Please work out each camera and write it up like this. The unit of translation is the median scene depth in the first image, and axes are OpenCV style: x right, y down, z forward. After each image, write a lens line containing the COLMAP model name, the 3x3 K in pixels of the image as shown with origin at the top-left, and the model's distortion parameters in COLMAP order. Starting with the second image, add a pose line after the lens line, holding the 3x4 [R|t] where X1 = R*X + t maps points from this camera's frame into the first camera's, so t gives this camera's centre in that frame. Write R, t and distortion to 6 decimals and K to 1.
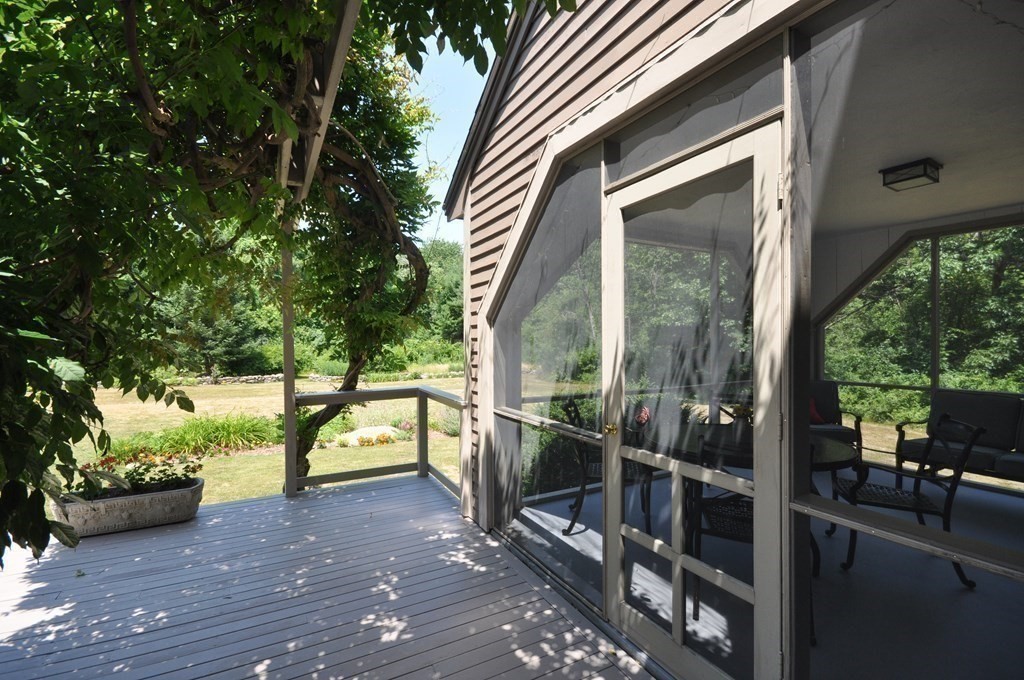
lens RADIAL K [[444.4, 0, 511.6], [0, 444.4, 344.0], [0, 0, 1]] dist [-0.000509, 0.000108]
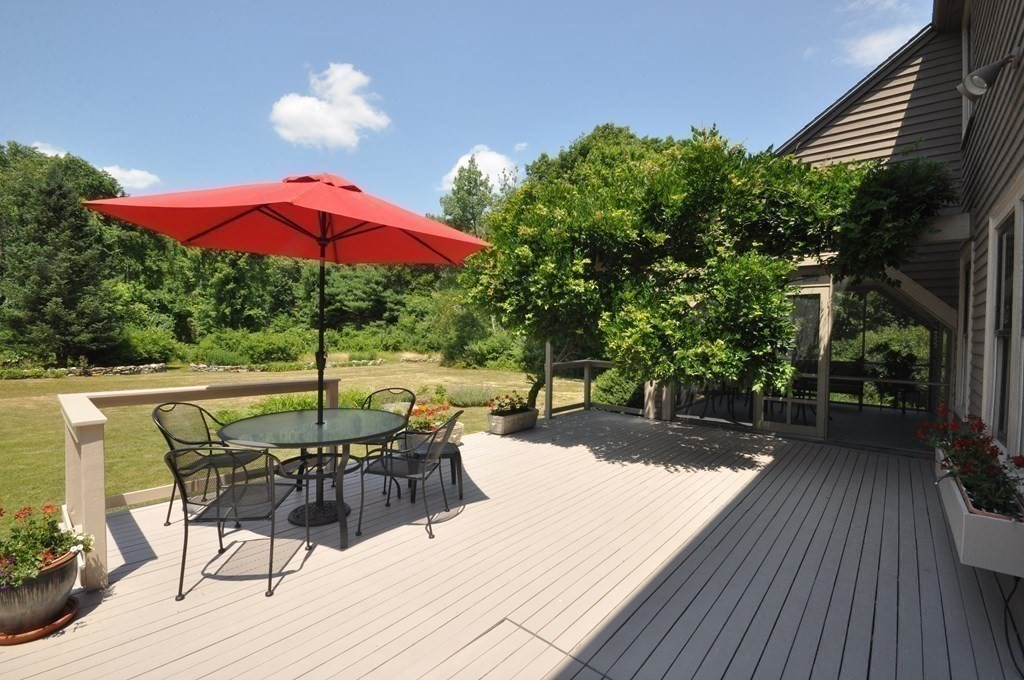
lens RADIAL K [[444.4, 0, 508.4], [0, 444.4, 339.8], [0, 0, 1]] dist [-0.000509, 0.000108]
pose [[0.936681, 0.011343, 0.350000, -0.187270], [-0.015341, 0.999845, 0.008654, 0.000409], [-0.349848, -0.013475, 0.936710, -0.095665]]
